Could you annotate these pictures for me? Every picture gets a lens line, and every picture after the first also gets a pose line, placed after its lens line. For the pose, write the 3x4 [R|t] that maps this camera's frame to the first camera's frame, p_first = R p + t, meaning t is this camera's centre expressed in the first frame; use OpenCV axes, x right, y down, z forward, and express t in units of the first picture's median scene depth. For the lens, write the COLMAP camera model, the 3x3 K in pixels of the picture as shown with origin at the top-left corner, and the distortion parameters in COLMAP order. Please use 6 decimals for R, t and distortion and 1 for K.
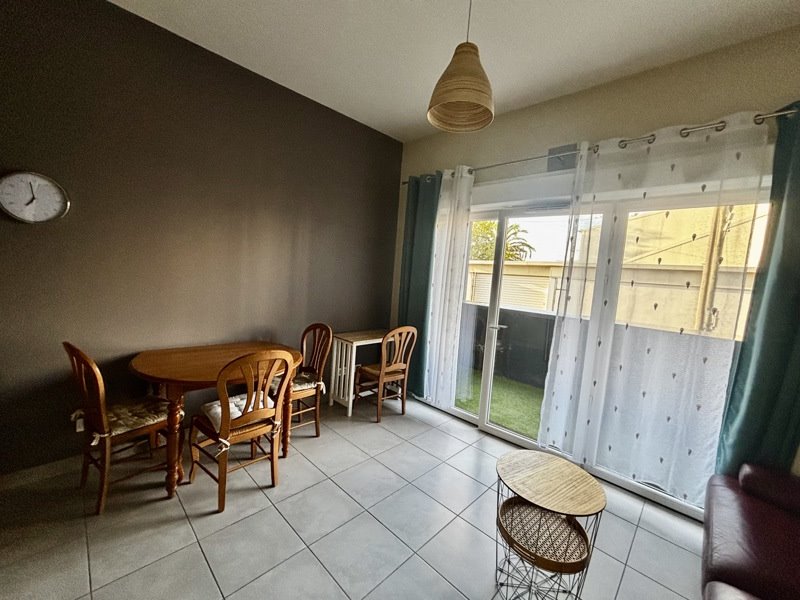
lens RADIAL K [[318.5, 0, 399.5], [0, 318.5, 298.4], [0, 0, 1]] dist [-0.000090, 0.000052]
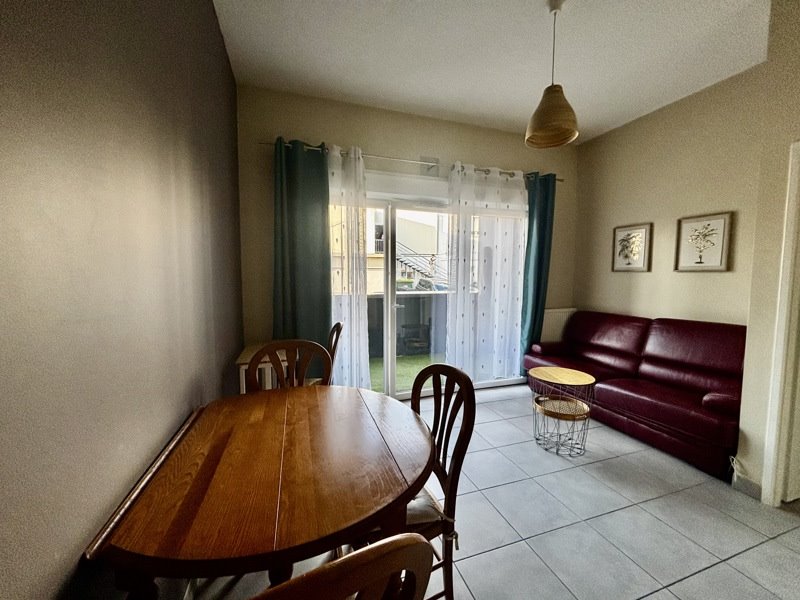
lens RADIAL K [[318.5, 0, 401.9], [0, 318.5, 301.7], [0, 0, 1]] dist [-0.000090, 0.000052]
pose [[0.447640, -0.137413, 0.883593, -0.762494], [0.116265, 0.988678, 0.094854, -0.039015], [-0.886623, 0.060270, 0.458549, 0.553662]]
